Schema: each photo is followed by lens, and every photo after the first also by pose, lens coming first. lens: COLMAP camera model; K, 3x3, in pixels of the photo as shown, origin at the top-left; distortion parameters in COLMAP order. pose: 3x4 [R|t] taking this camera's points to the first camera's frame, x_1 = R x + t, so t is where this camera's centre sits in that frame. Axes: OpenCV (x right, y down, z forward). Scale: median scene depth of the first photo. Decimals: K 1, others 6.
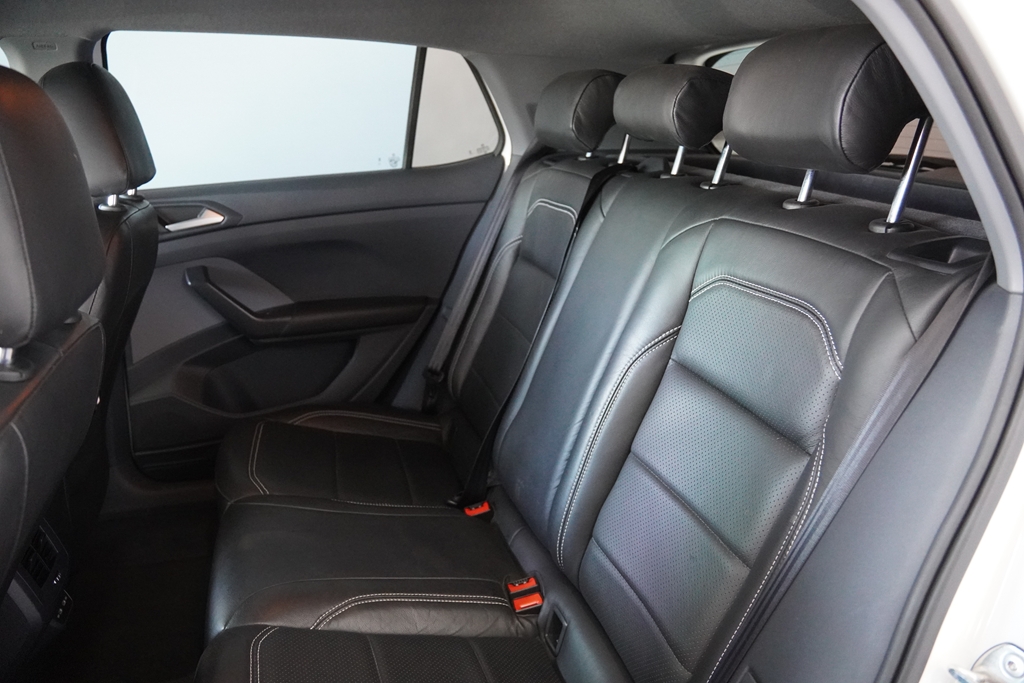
lens RADIAL K [[763.9, 0, 512.0], [0, 763.9, 341.5], [0, 0, 1]] dist [-0.127893, 0.085924]
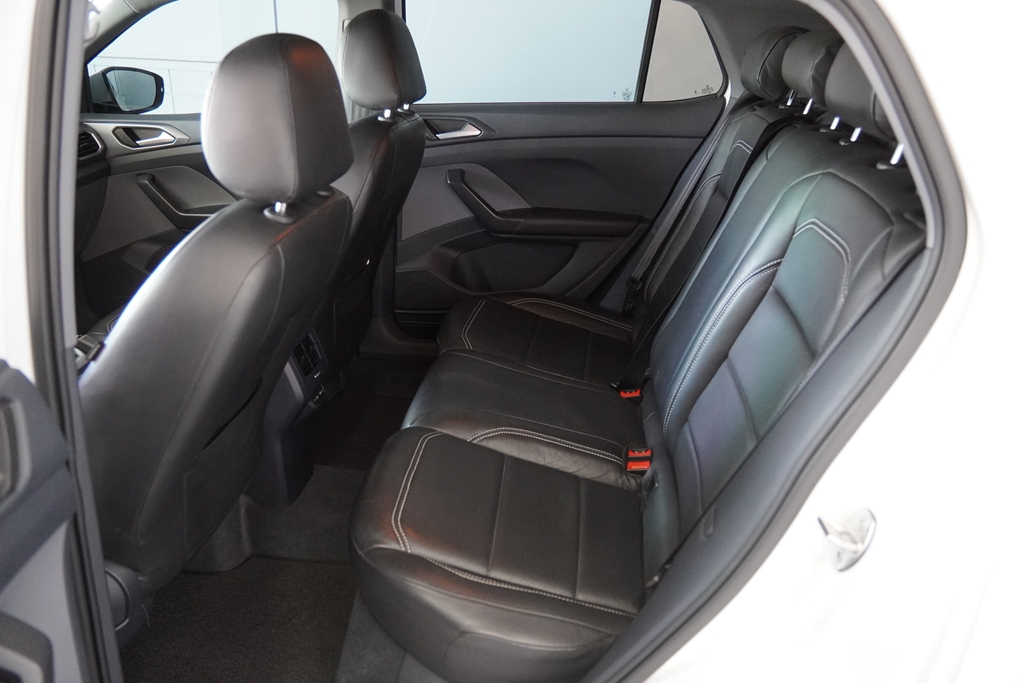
lens RADIAL K [[763.9, 0, 512.0], [0, 763.9, 341.5], [0, 0, 1]] dist [-0.127893, 0.085924]
pose [[0.915614, 0.174617, -0.362161, 0.181449], [-0.137452, 0.982438, 0.126181, 0.010688], [0.377834, -0.065753, 0.923536, -0.164106]]
